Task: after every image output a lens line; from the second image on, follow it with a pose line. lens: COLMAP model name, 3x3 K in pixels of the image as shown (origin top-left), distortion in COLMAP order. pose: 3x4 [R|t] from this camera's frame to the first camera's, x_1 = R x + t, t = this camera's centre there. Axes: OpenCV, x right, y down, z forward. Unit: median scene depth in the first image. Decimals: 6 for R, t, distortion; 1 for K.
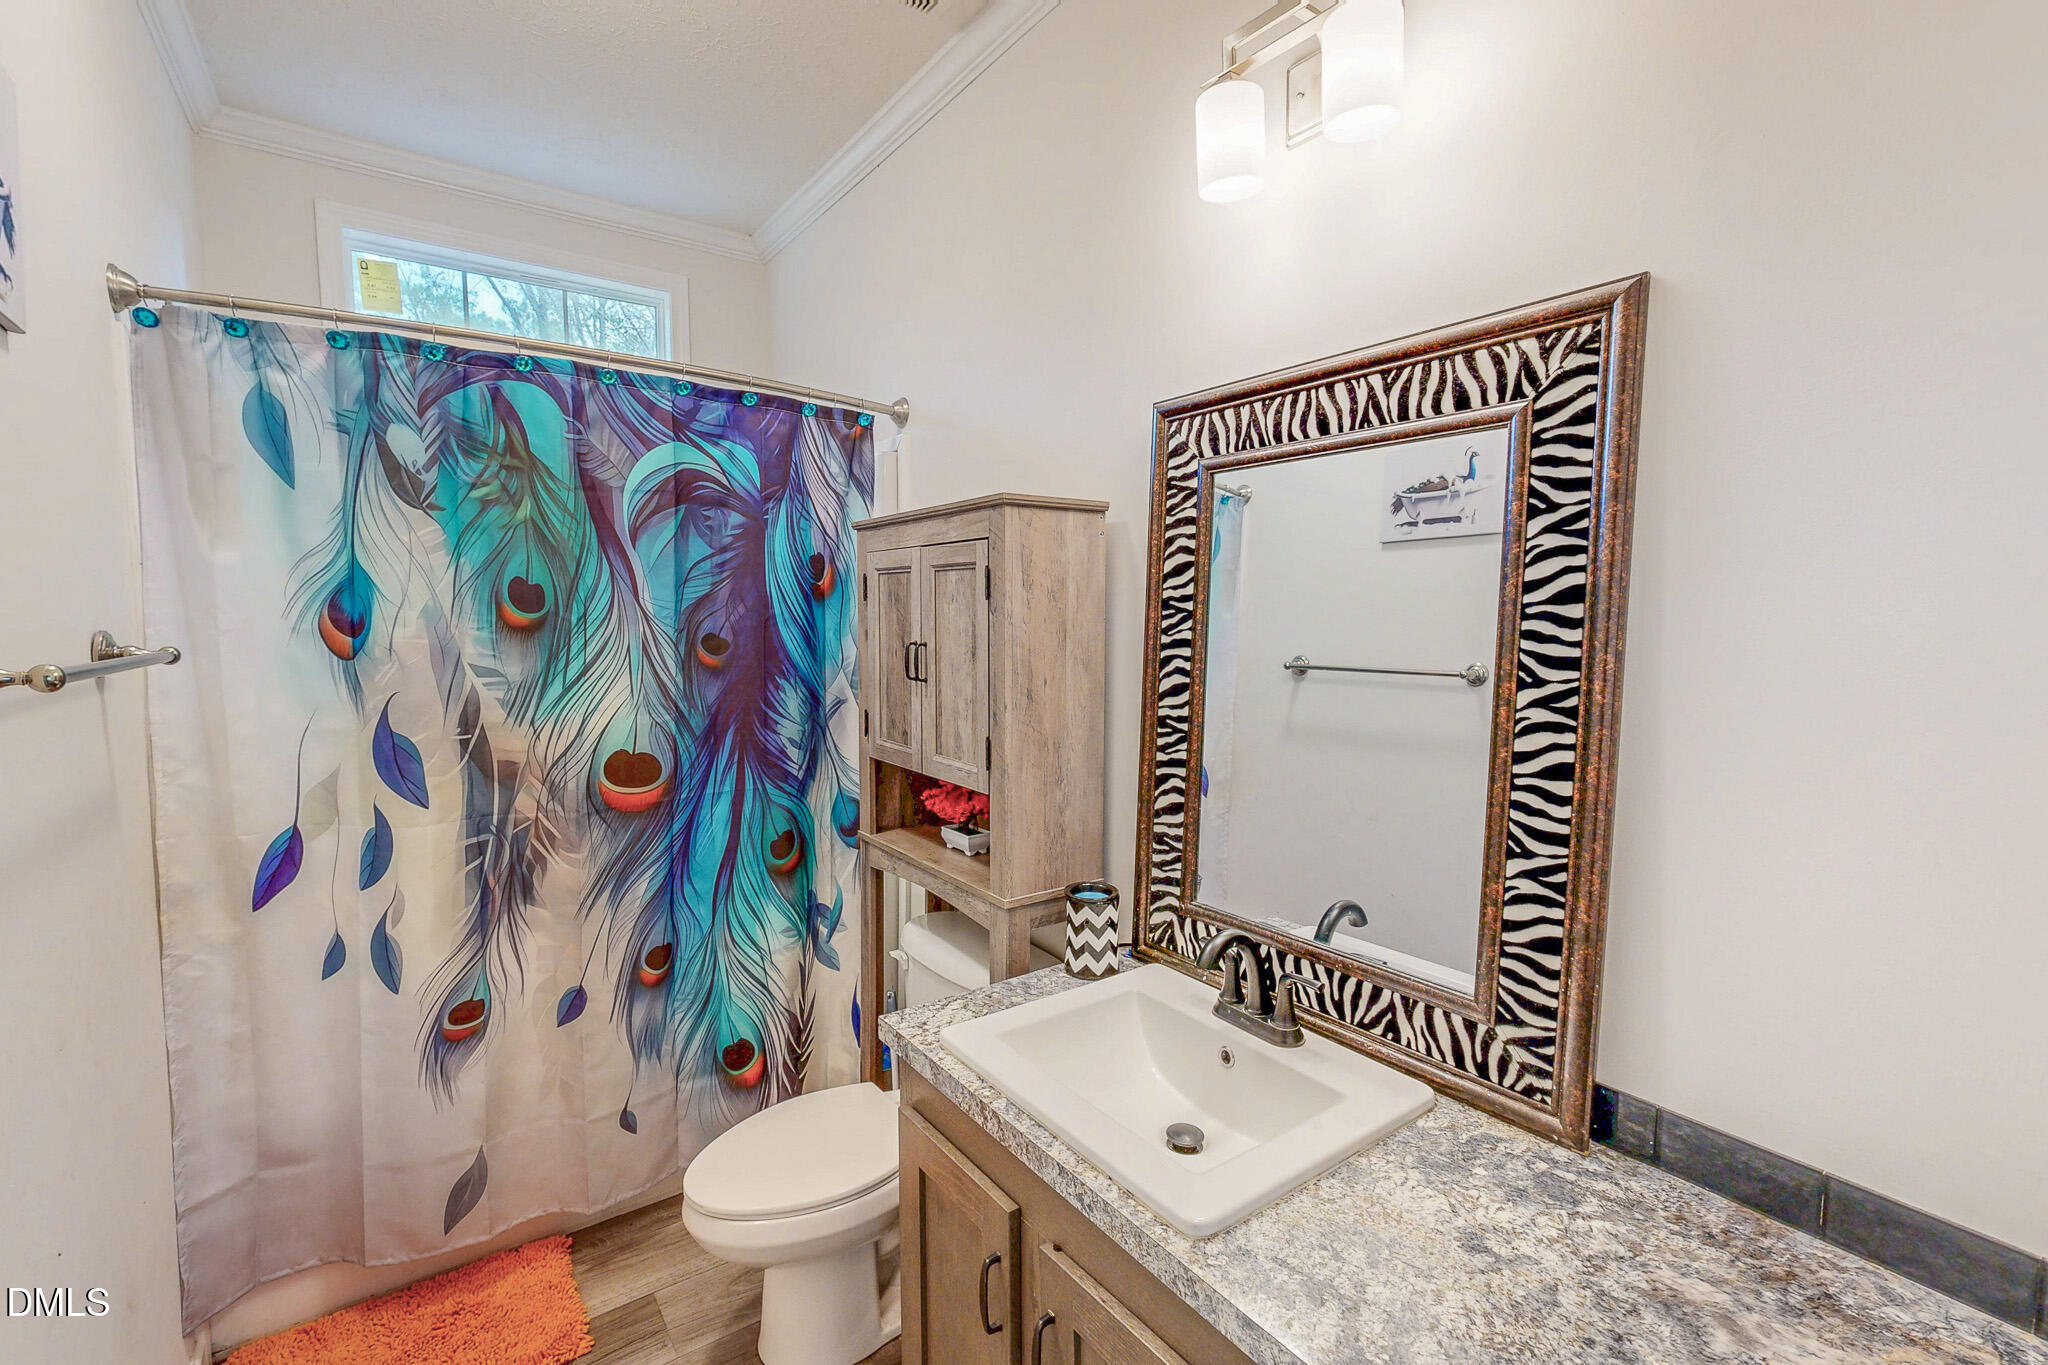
lens RADIAL K [[890.7, 0, 1023.1], [0, 890.7, 684.7], [0, 0, 1]] dist [0.001326, -0.000528]
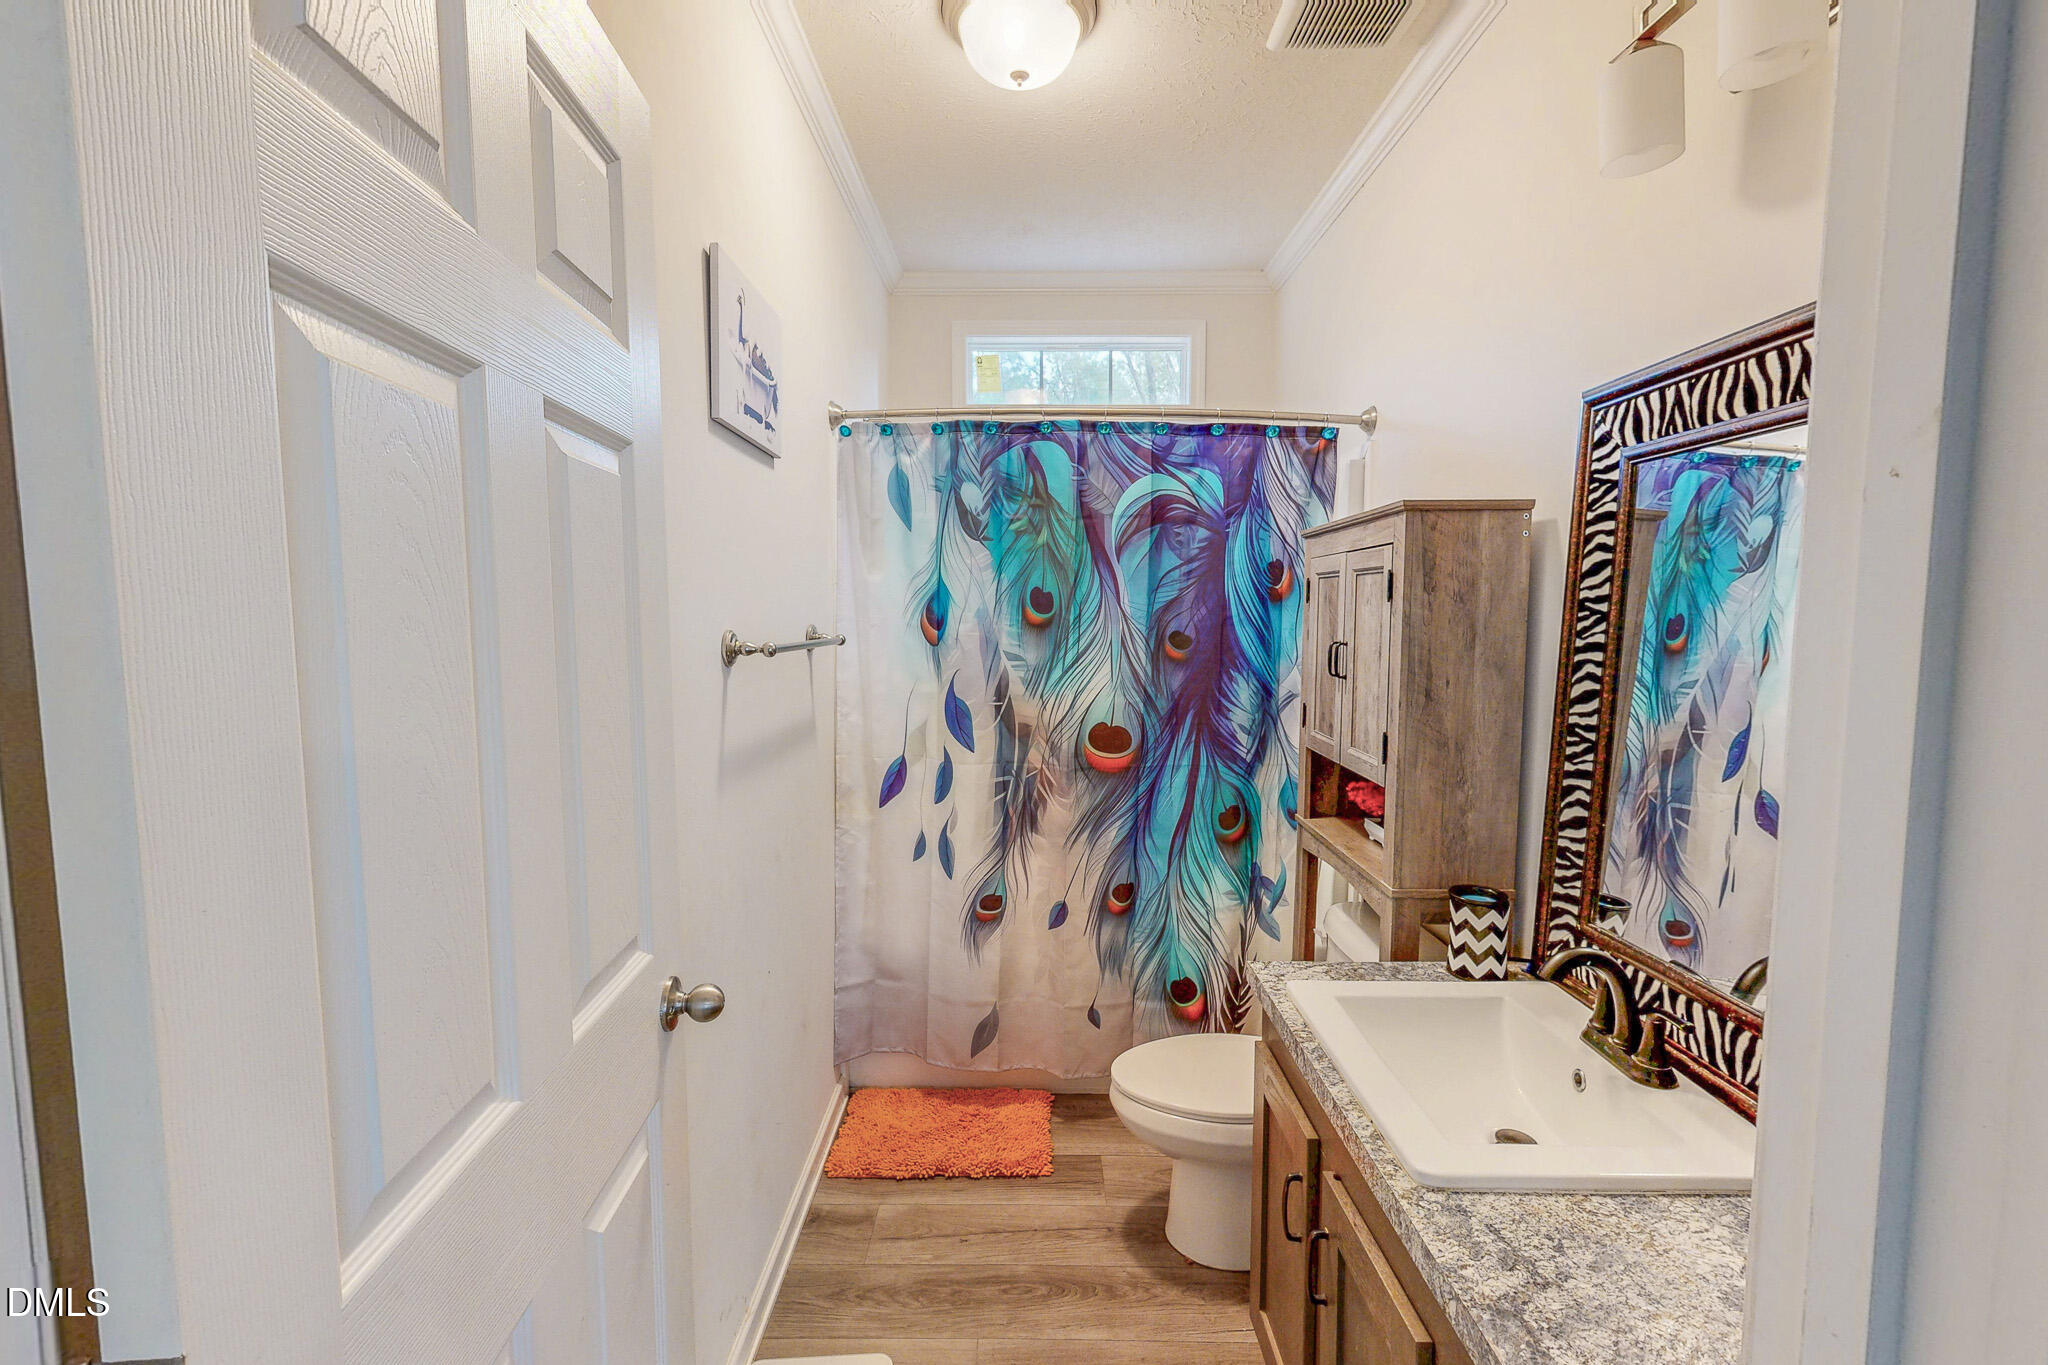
lens RADIAL K [[890.7, 0, 1023.1], [0, 890.7, 684.7], [0, 0, 1]] dist [0.001326, -0.000528]
pose [[0.808478, 0.047695, -0.586591, 0.218943], [-0.047617, 0.998744, 0.015579, 0.006145], [0.586597, 0.015337, 0.809733, -0.098692]]
